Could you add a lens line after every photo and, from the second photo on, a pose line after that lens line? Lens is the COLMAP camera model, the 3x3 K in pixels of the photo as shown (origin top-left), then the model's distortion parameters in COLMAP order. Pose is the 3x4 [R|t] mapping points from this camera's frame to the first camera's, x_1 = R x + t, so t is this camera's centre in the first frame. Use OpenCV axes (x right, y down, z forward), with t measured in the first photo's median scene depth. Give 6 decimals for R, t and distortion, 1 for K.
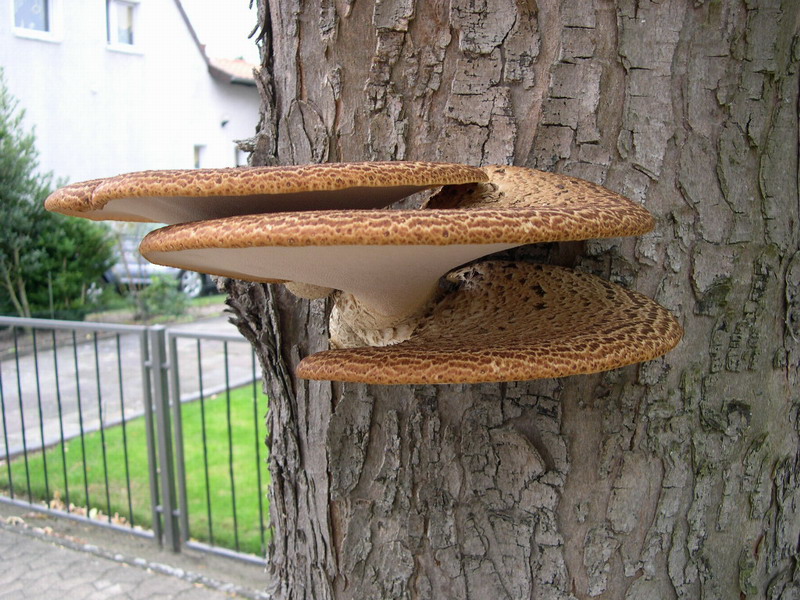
lens RADIAL K [[903.6, 0, 400.0], [0, 903.6, 300.0], [0, 0, 1]] dist [-0.203301, 0.213787]
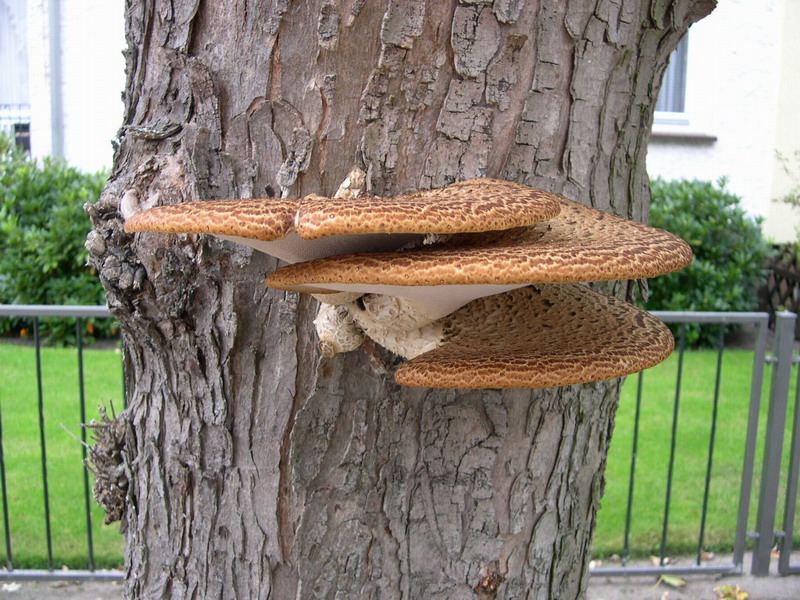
lens RADIAL K [[903.6, 0, 400.0], [0, 903.6, 300.0], [0, 0, 1]] dist [-0.203301, 0.213787]
pose [[0.833691, -0.059445, 0.549022, -0.567256], [0.019972, 0.996785, 0.077599, -0.080052], [-0.551870, -0.053728, 0.832198, 0.095841]]
